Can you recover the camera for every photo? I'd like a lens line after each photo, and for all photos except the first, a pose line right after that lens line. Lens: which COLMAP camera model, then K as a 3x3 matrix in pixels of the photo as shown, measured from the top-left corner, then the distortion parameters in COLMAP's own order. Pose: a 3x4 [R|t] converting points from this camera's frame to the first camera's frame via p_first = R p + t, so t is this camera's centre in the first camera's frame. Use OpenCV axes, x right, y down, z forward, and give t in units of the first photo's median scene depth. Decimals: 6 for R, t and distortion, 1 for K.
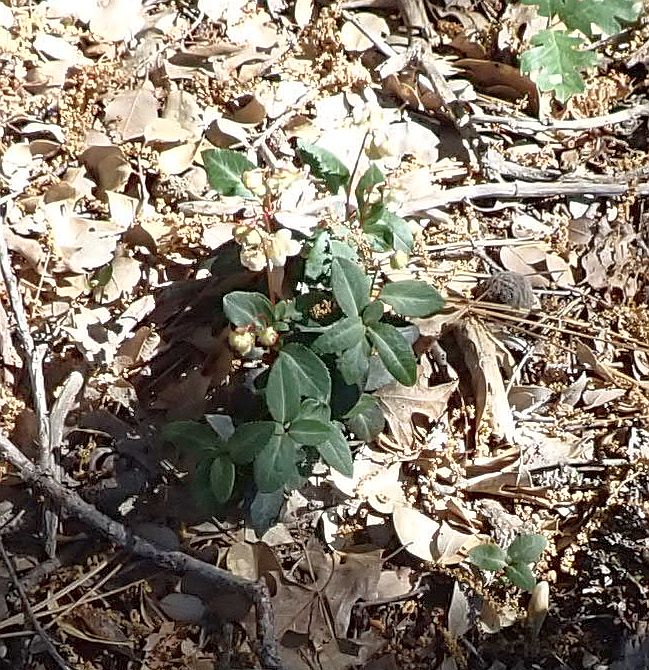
lens RADIAL K [[654.8, 0, 324.3], [0, 654.8, 335.2], [0, 0, 1]] dist [0.022444, 0.000000]
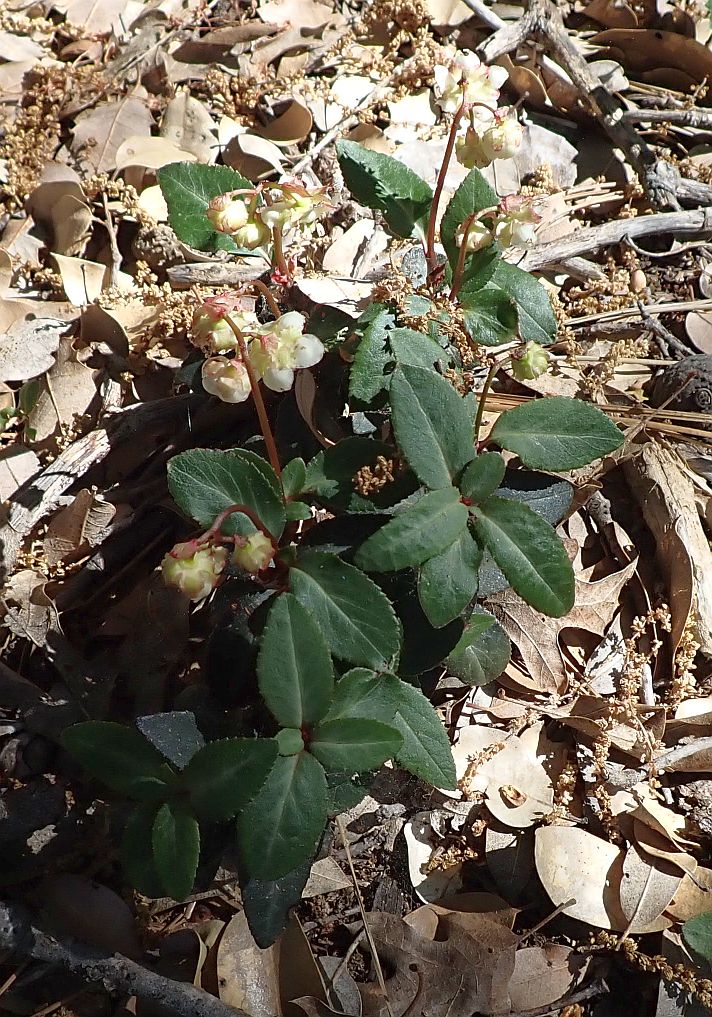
lens RADIAL K [[880.9, 0, 394.3], [0, 880.9, 496.0], [0, 0, 1]] dist [0.011099, 0.011451]
pose [[0.998661, -0.039209, -0.033744, 0.019185], [0.041315, 0.997083, 0.064169, -0.039959], [0.031129, -0.065477, 0.997368, 0.212565]]
